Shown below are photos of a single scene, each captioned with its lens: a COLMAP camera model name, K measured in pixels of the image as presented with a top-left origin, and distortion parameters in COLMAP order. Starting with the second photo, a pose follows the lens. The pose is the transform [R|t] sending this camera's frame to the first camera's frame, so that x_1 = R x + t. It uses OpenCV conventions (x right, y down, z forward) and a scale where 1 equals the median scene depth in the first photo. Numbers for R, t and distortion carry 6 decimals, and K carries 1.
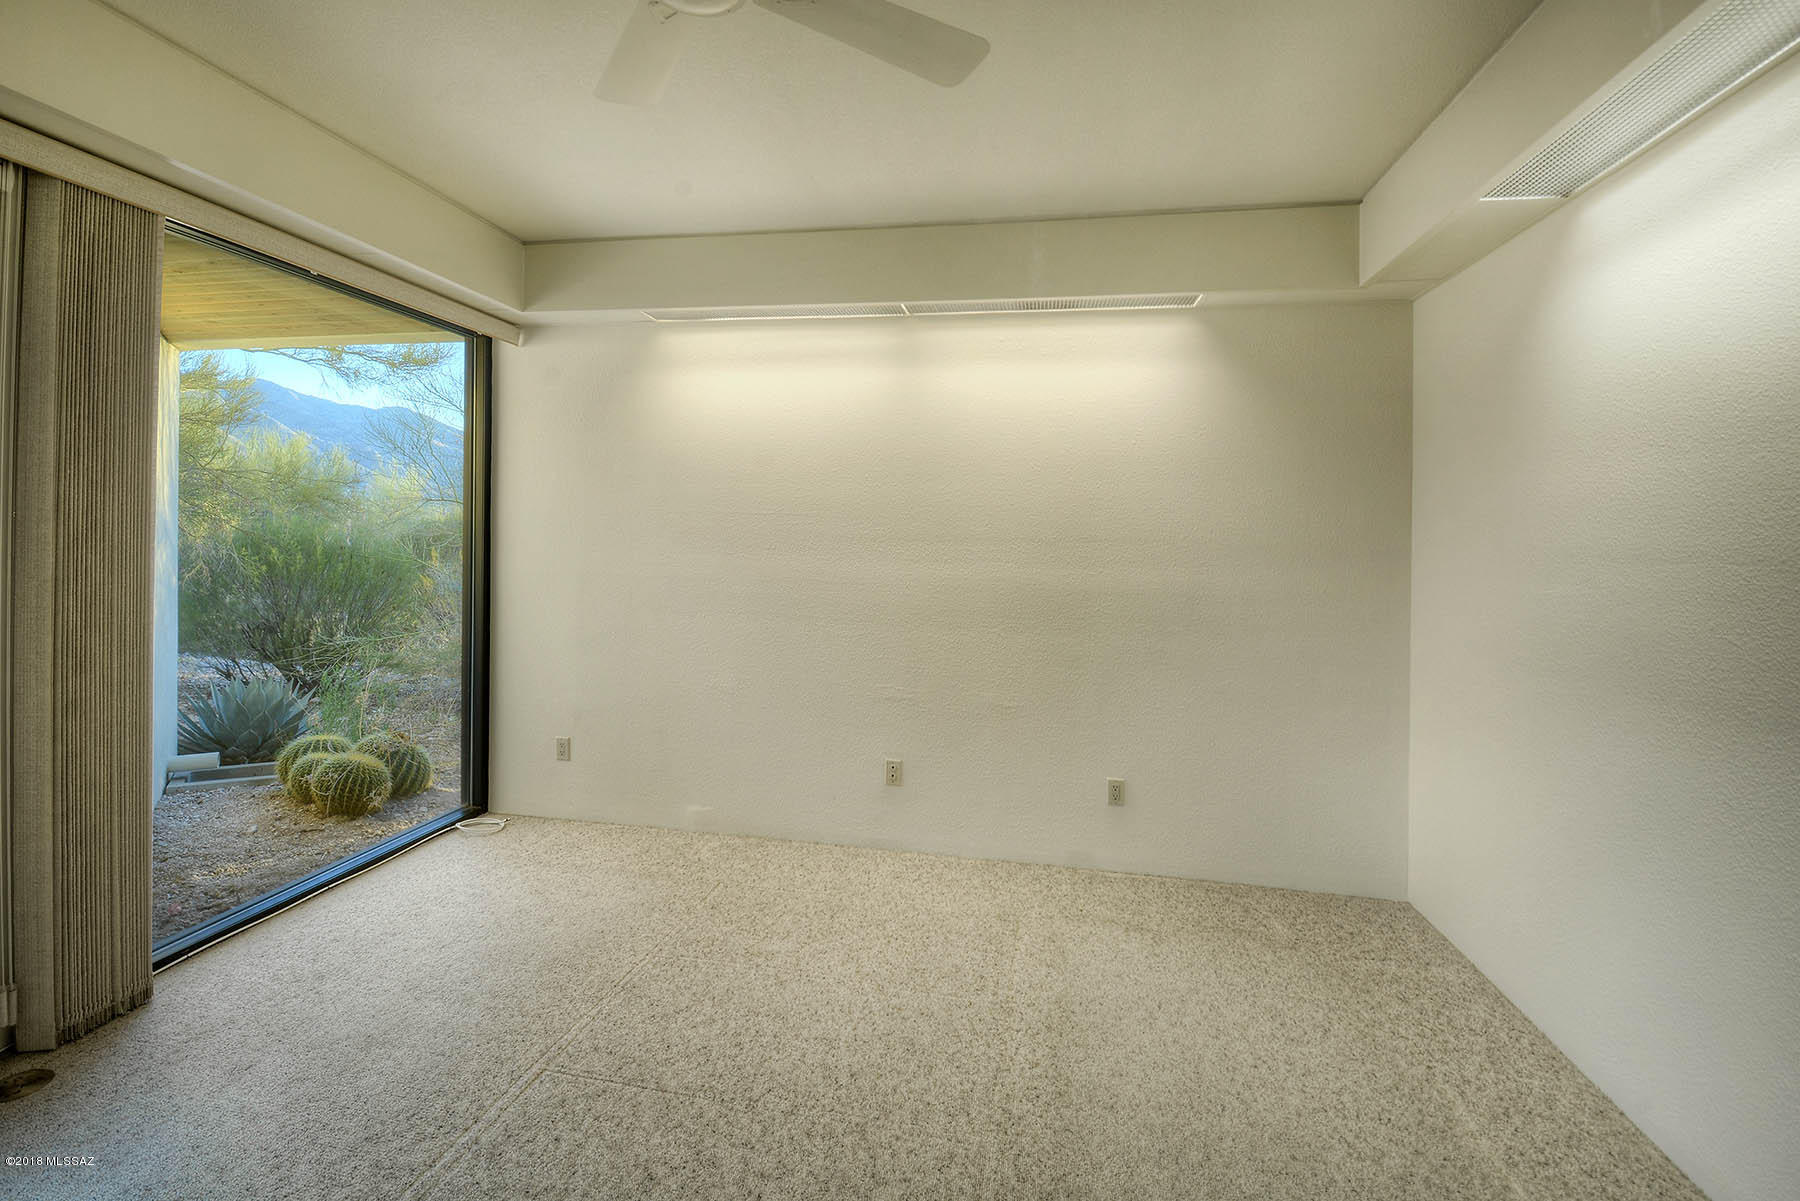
lens RADIAL K [[865.1, 0, 898.8], [0, 865.1, 545.0], [0, 0, 1]] dist [-0.000346, 0.000084]
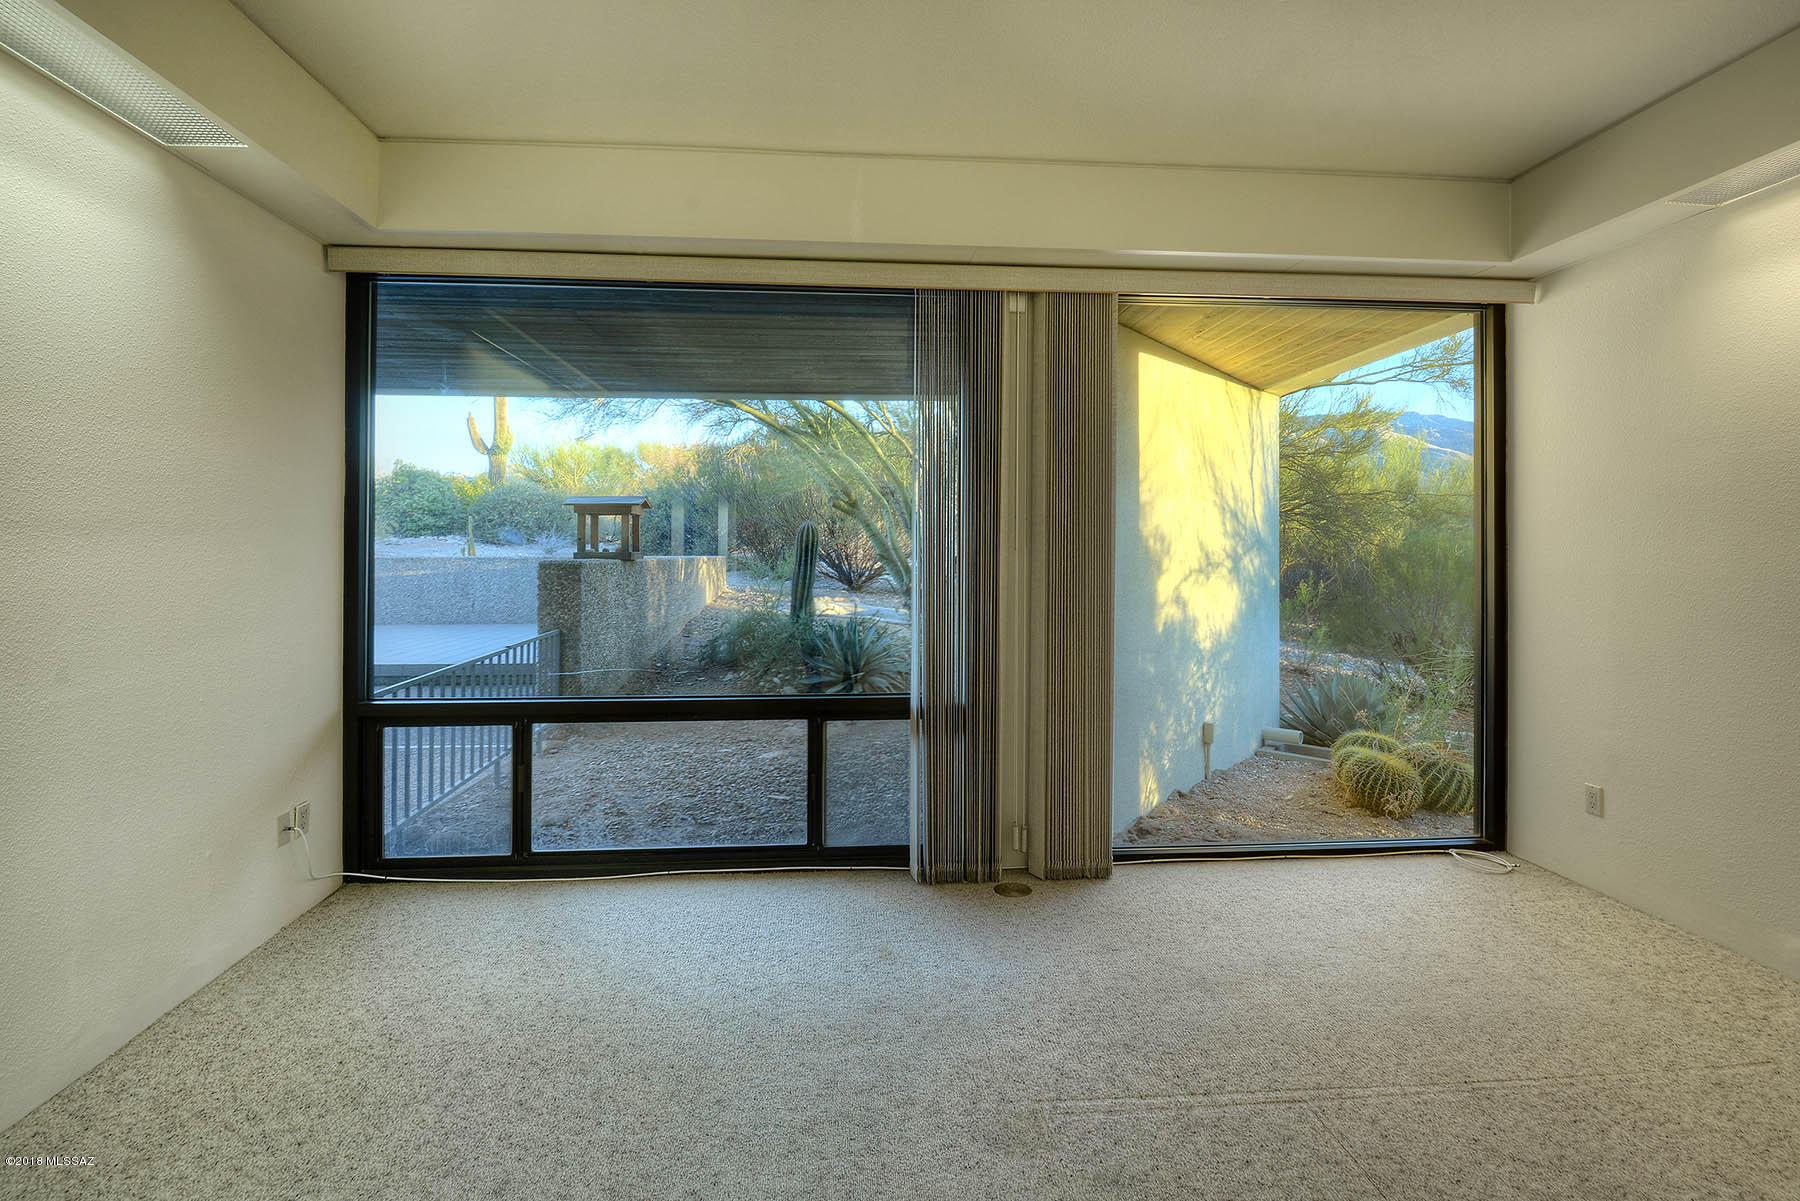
lens RADIAL K [[820.3, 0, 898.4], [0, 820.3, 579.1], [0, 0, 1]] dist [0.042817, -0.016453]
pose [[0.289126, 0.004741, -0.957279, 0.163482], [0.002435, 0.999981, 0.005688, 0.030602], [0.957288, -0.003975, 0.289109, 0.187256]]
